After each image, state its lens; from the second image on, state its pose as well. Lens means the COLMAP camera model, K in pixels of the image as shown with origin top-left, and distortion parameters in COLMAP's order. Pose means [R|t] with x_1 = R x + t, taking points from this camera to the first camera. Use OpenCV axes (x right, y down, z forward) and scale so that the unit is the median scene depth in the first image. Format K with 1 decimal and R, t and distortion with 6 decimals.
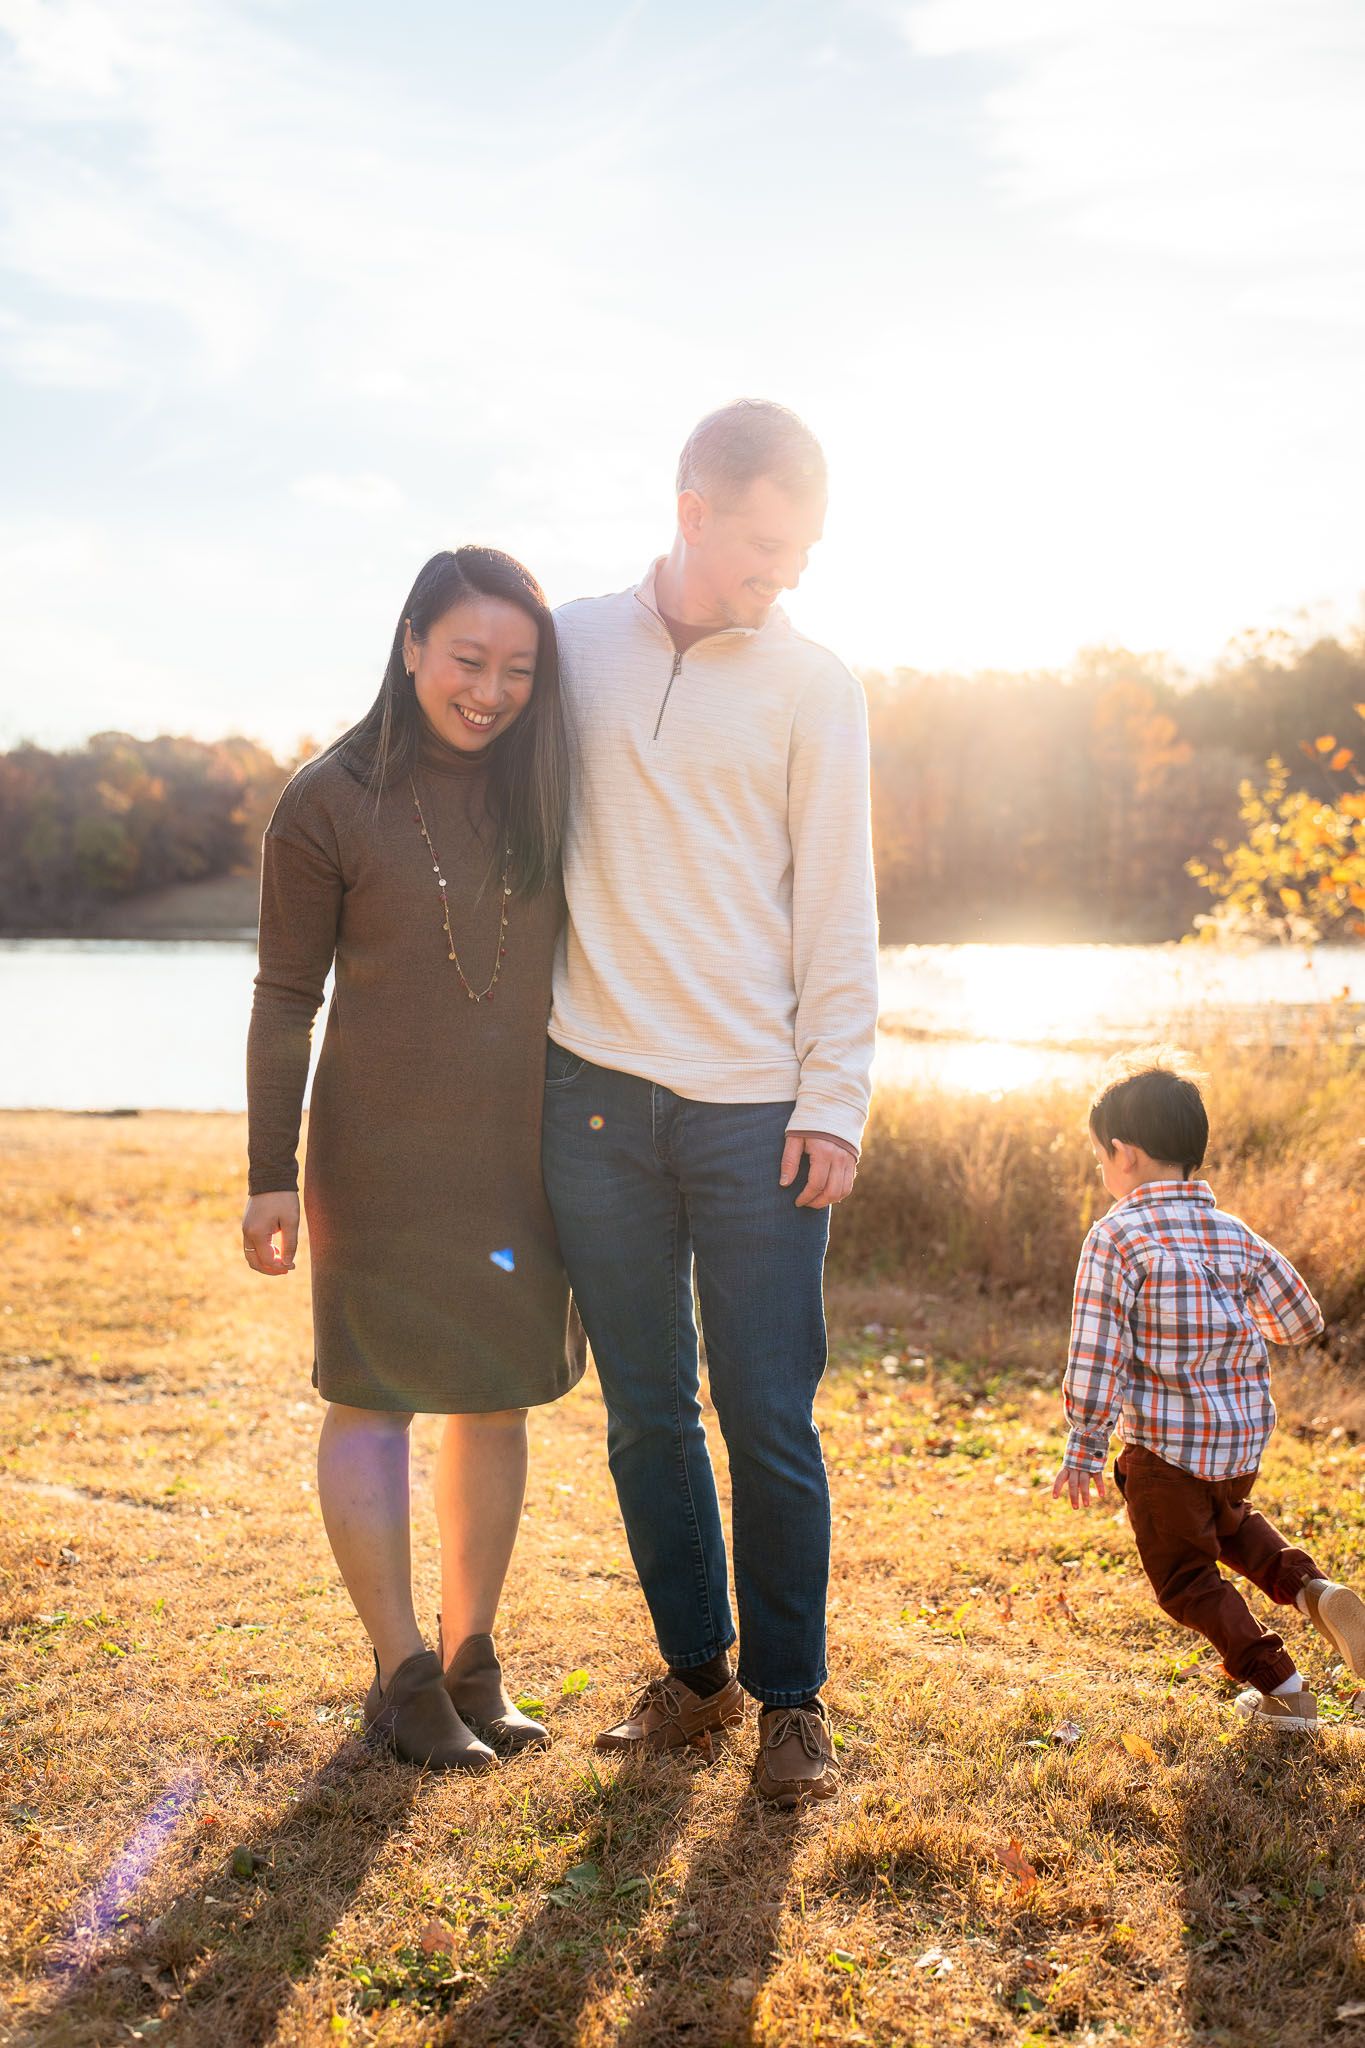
lens RADIAL K [[2451.7, 0, 685.4], [0, 2451.7, 1034.8], [0, 0, 1]] dist [0.142909, 0.000000]
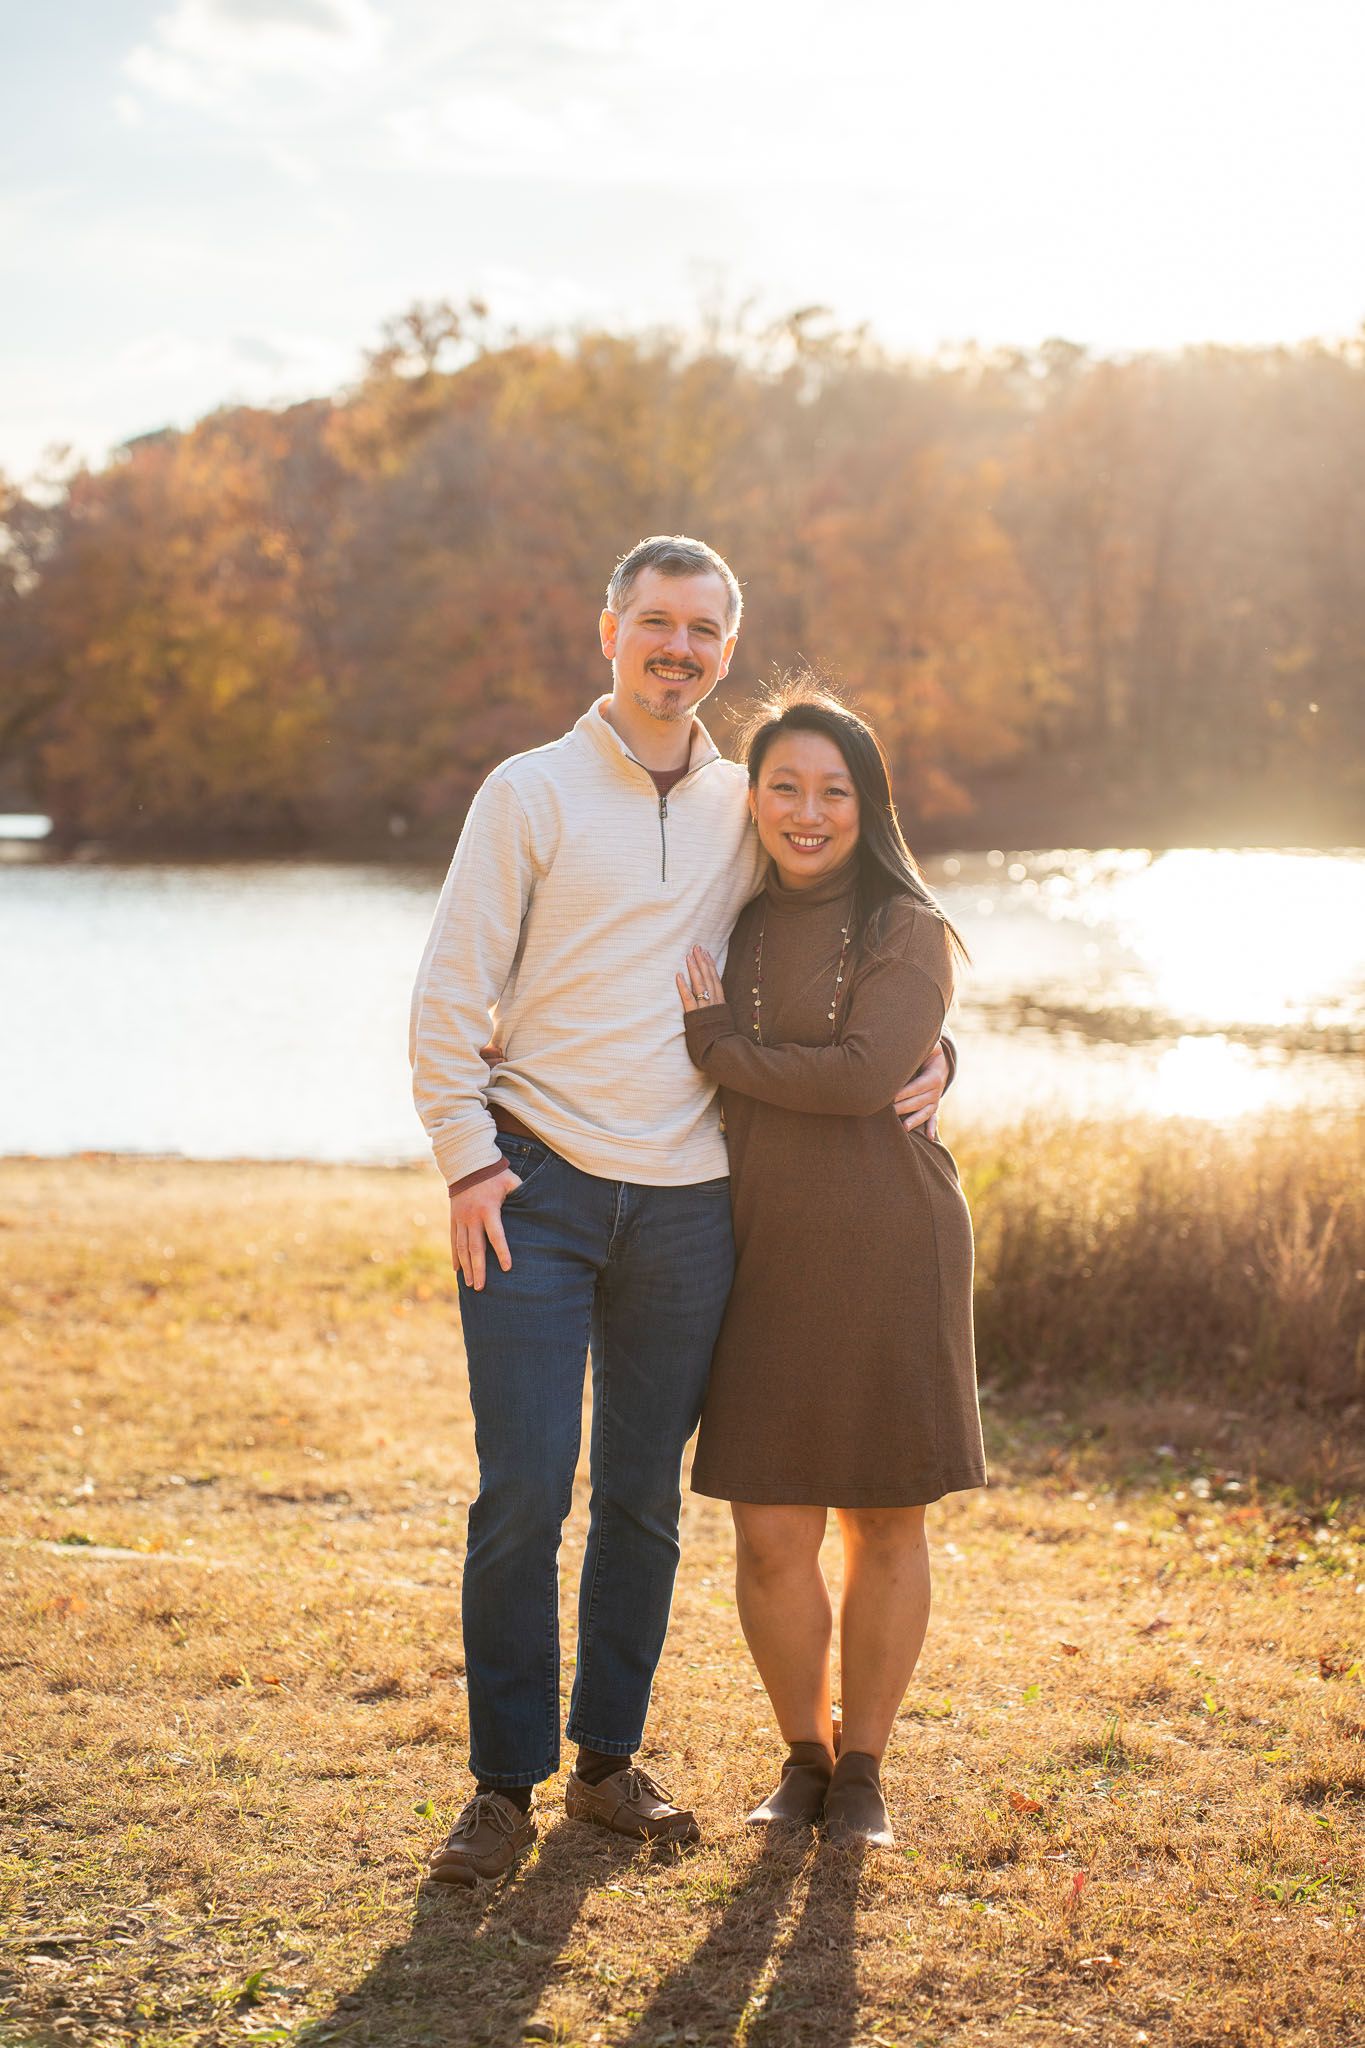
lens RADIAL K [[4471.7, 0, 681.1], [0, 4471.7, 1027.2], [0, 0, 1]] dist [0.762958, 0.000000]
pose [[0.999953, -0.001233, 0.009571, -0.104589], [0.001161, 0.999971, 0.007483, -0.033406], [-0.009580, -0.007472, 0.999926, -0.526757]]
